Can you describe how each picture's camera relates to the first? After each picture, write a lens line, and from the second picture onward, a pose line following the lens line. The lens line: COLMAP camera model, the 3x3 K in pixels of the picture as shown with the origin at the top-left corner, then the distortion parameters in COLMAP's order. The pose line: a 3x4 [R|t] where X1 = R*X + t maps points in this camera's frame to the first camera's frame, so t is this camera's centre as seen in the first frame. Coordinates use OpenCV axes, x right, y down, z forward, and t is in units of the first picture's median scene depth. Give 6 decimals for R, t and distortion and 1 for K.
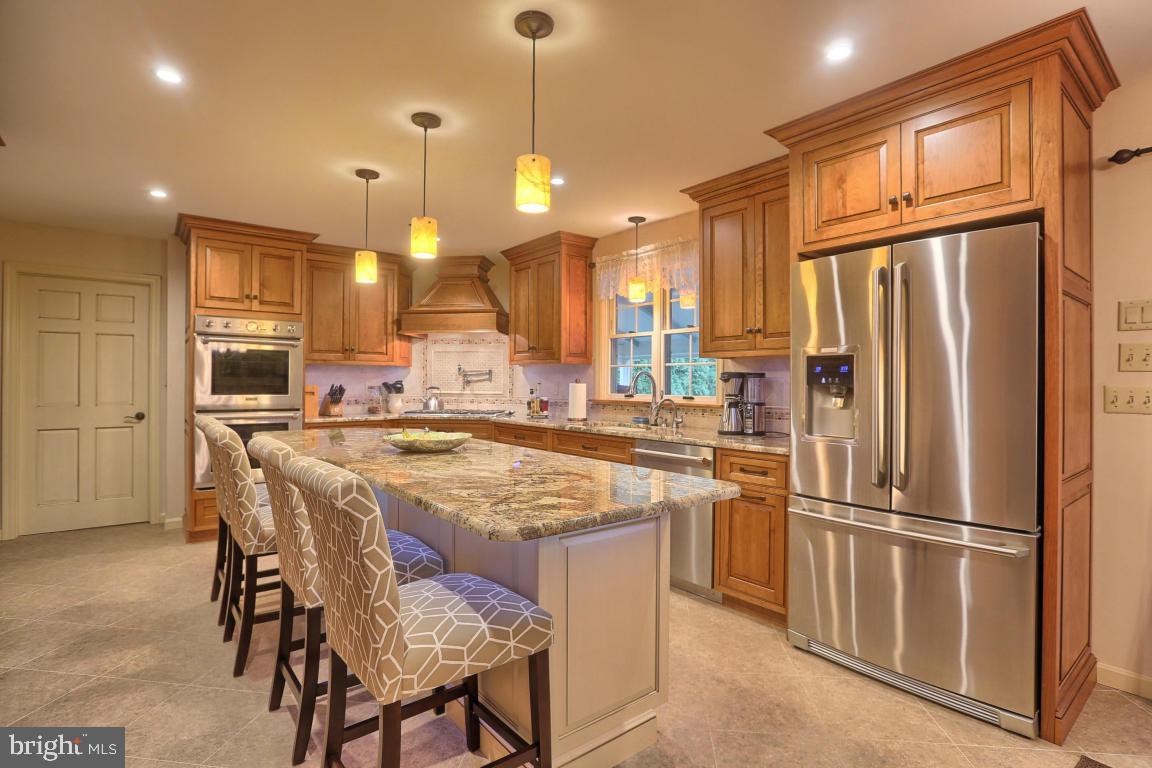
lens RADIAL K [[565.1, 0, 586.3], [0, 565.1, 383.5], [0, 0, 1]] dist [-0.029795, 0.000723]
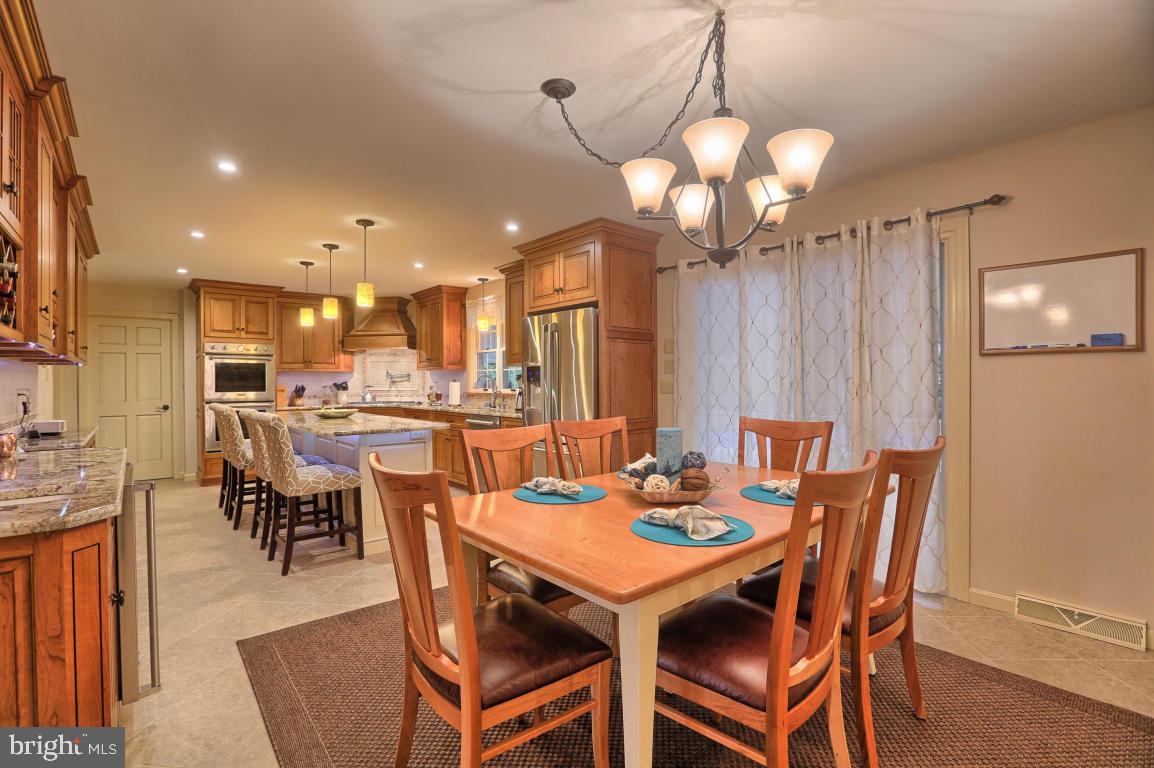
lens RADIAL K [[529.9, 0, 577.0], [0, 529.9, 384.0], [0, 0, 1]] dist [-0.020600, 0.000129]
pose [[0.999553, -0.012199, 0.027306, 0.282268], [0.012093, 0.999919, 0.004040, 0.003178], [-0.027353, -0.003708, 0.999619, -0.466056]]
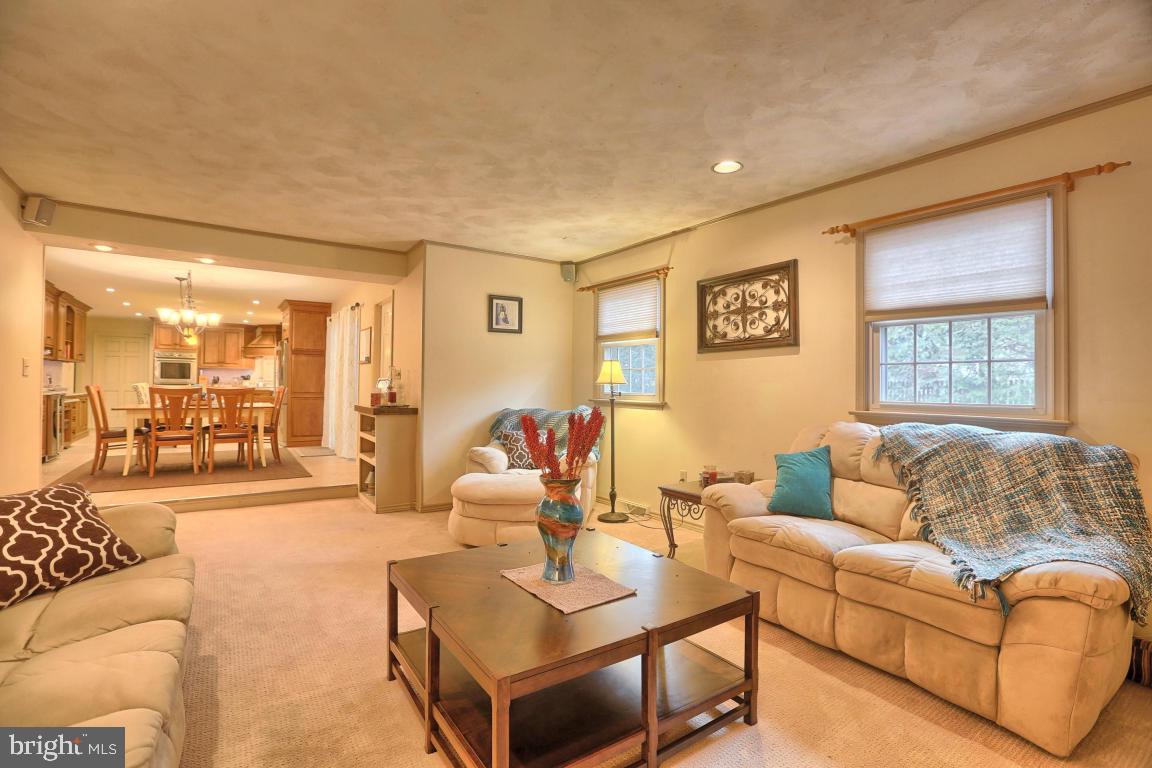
lens RADIAL K [[528.9, 0, 576.0], [0, 528.9, 384.0], [0, 0, 1]] dist [-0.020600, 0.000129]
pose [[0.997572, 0.006573, -0.069325, 1.504126], [-0.006757, 0.999974, -0.002410, 0.035998], [0.069308, 0.002873, 0.997591, -1.402098]]
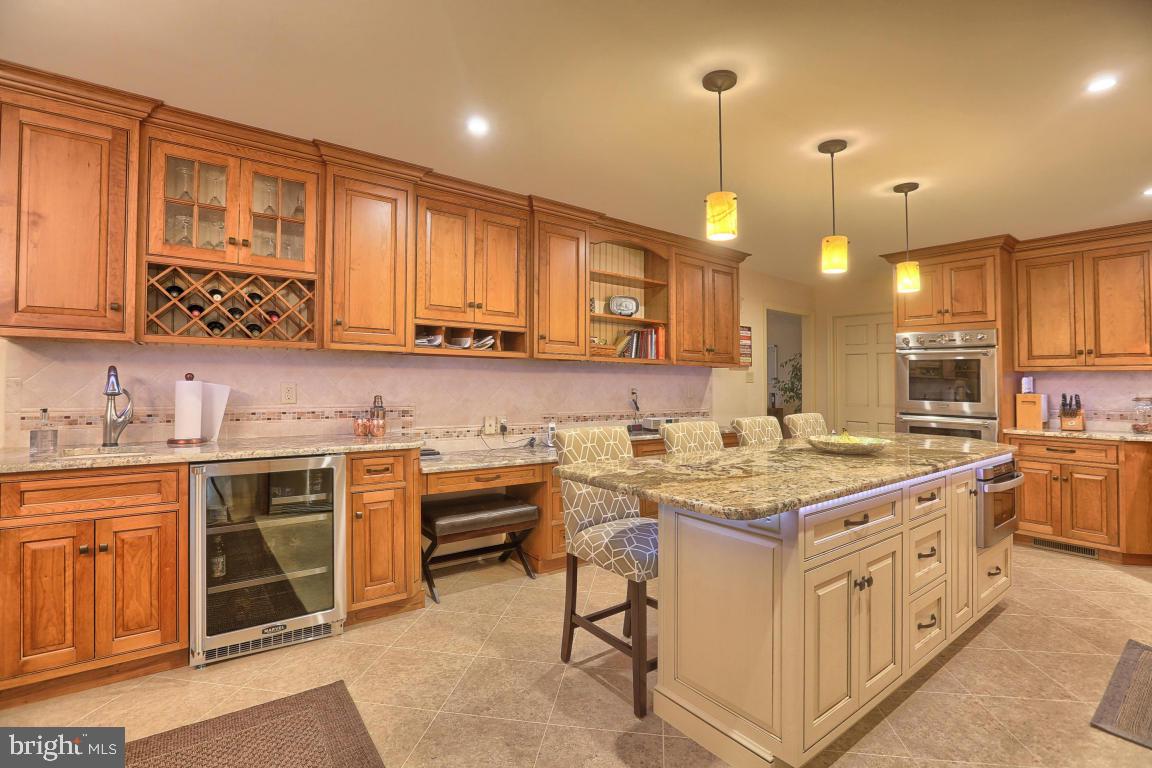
lens RADIAL K [[528.9, 0, 576.0], [0, 528.9, 384.0], [0, 0, 1]] dist [-0.020600, 0.000129]
pose [[-0.023100, -0.002444, -0.999730, 0.407579], [-0.013224, 0.999910, -0.002139, -0.002339], [0.999646, 0.013171, -0.023131, 0.293992]]
